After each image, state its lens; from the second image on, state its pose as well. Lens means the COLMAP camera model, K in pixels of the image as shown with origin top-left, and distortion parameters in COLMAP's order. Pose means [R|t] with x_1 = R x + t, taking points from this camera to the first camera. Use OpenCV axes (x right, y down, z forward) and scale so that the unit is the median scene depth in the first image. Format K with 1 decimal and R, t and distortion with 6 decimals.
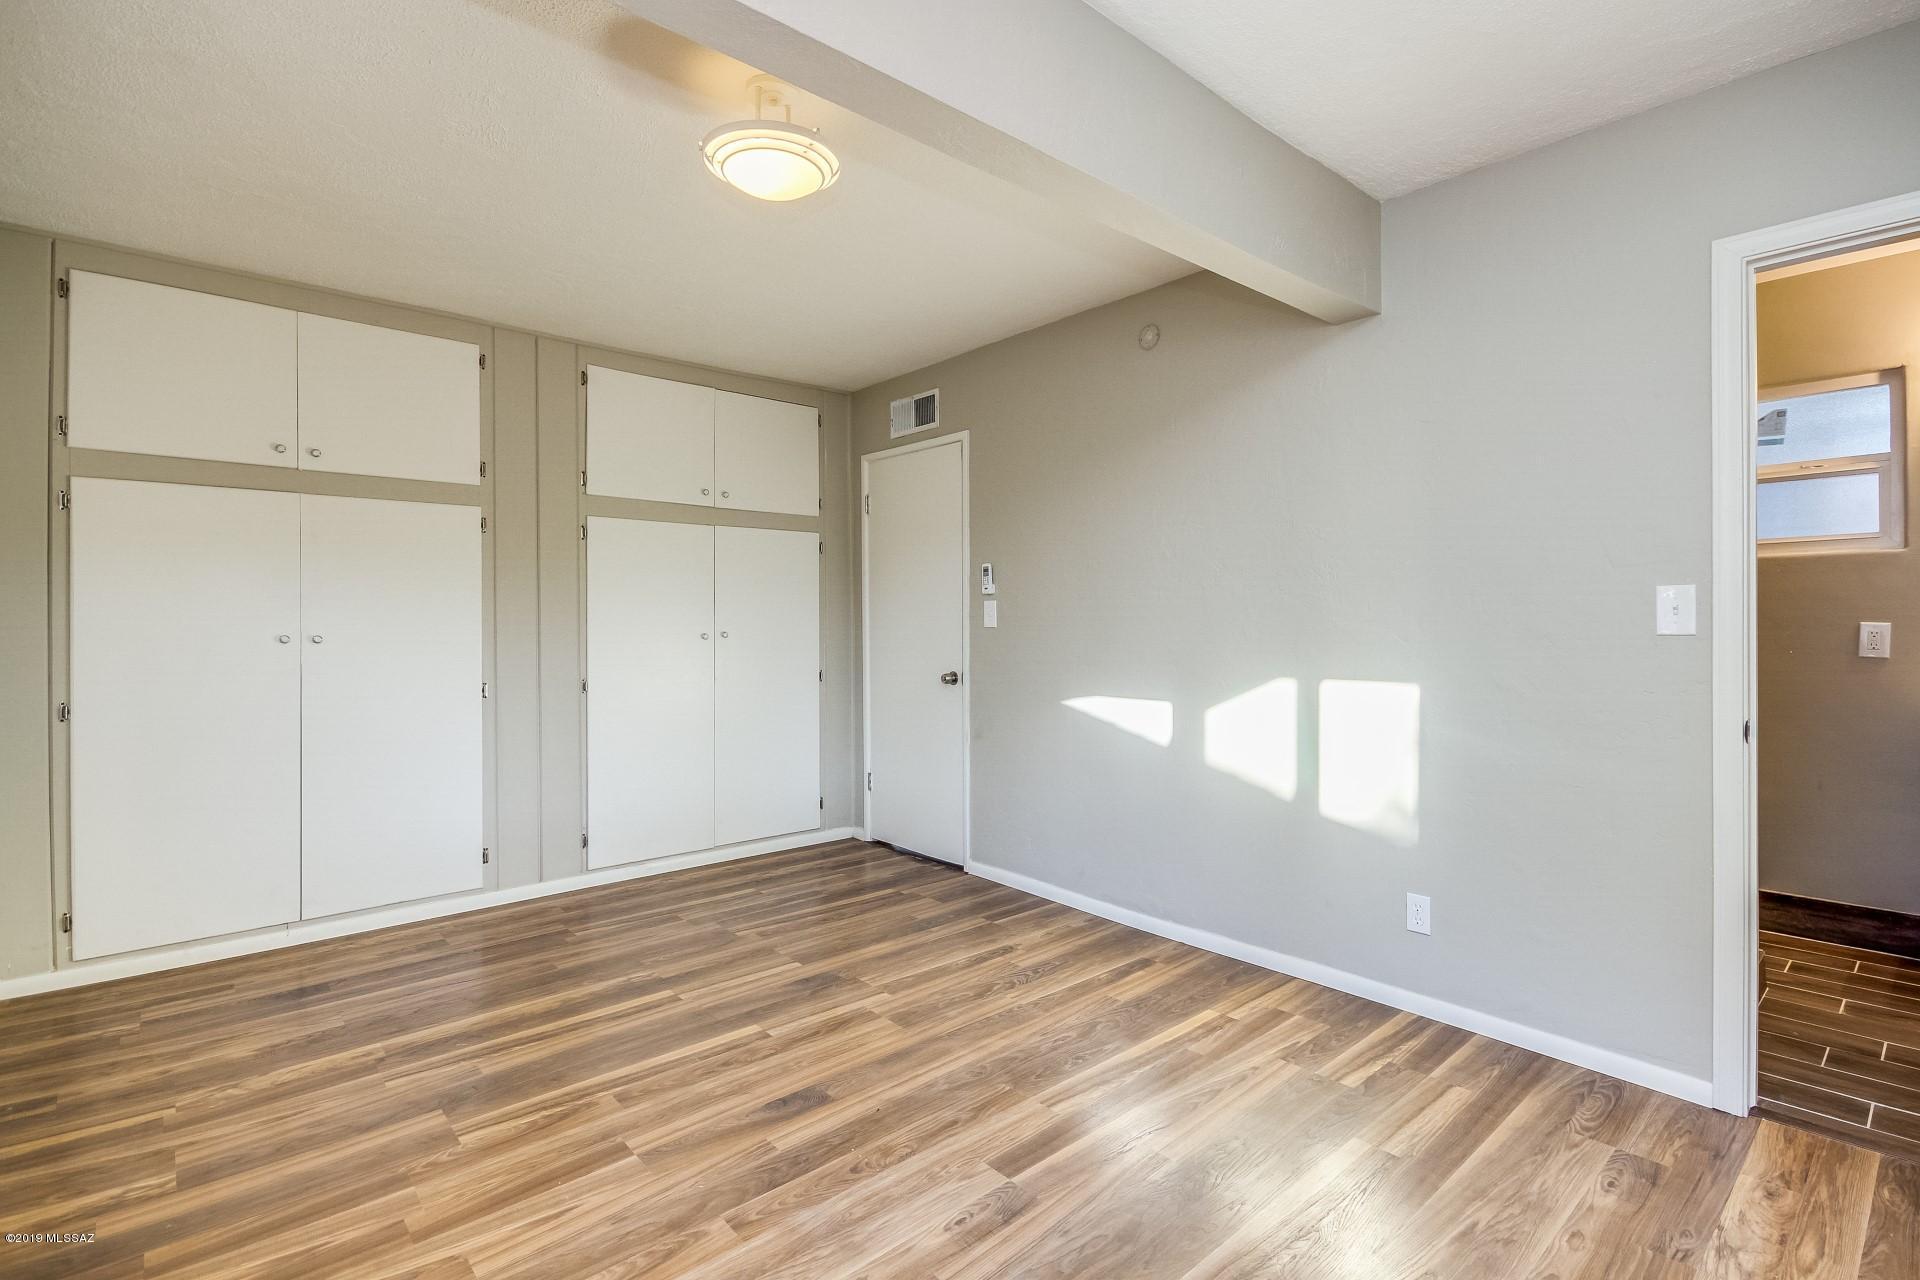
lens RADIAL K [[890.5, 0, 974.1], [0, 890.5, 625.8], [0, 0, 1]] dist [0.002733, 0.000942]
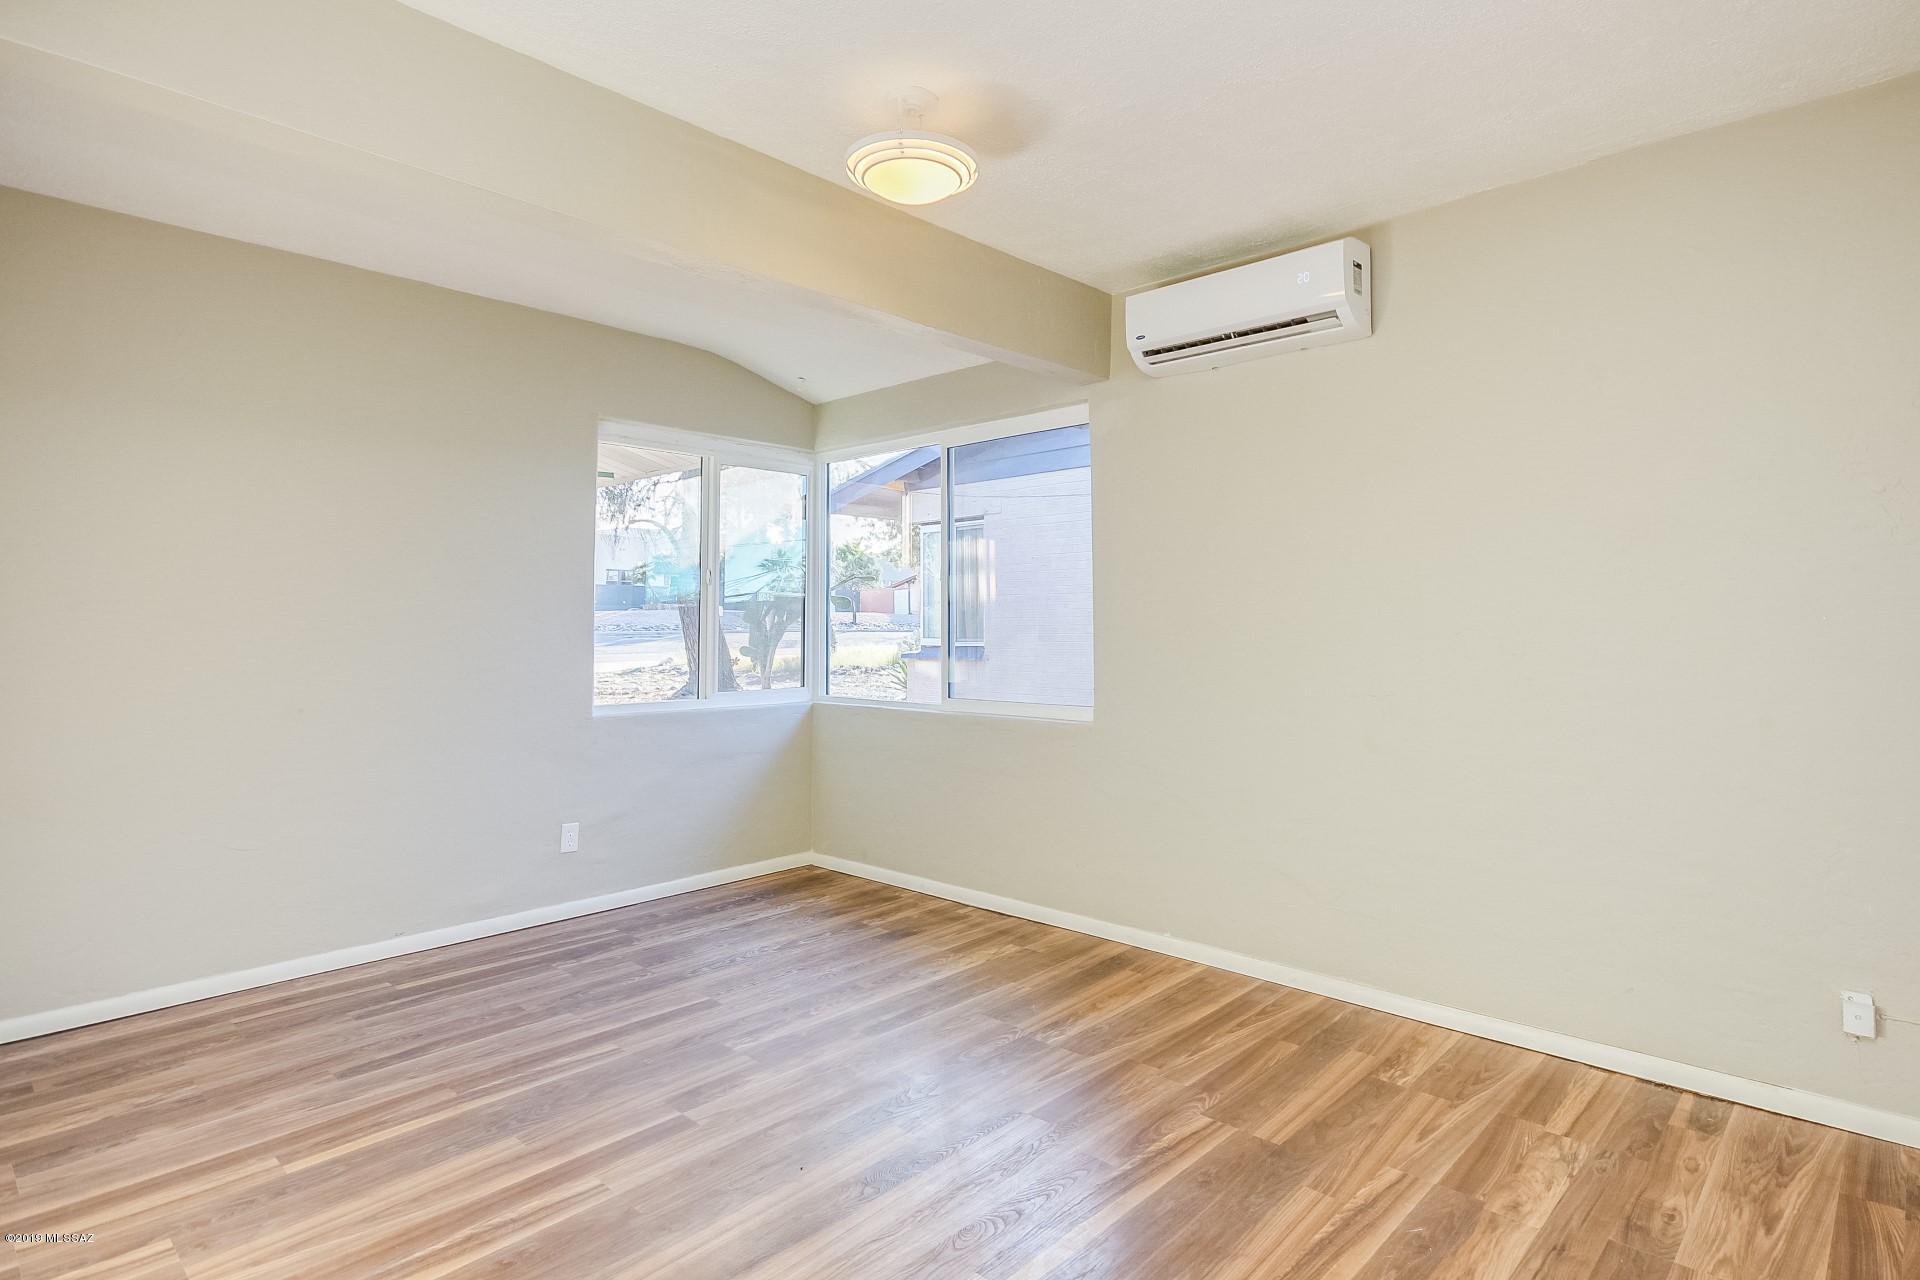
lens RADIAL K [[974.4, 0, 995.6], [0, 974.4, 628.5], [0, 0, 1]] dist [0.002734, 0.000142]
pose [[-0.993715, 0.005570, -0.111805, -0.194158], [0.004964, 0.999971, 0.005698, -0.004553], [0.111834, 0.005107, -0.993714, 1.993908]]
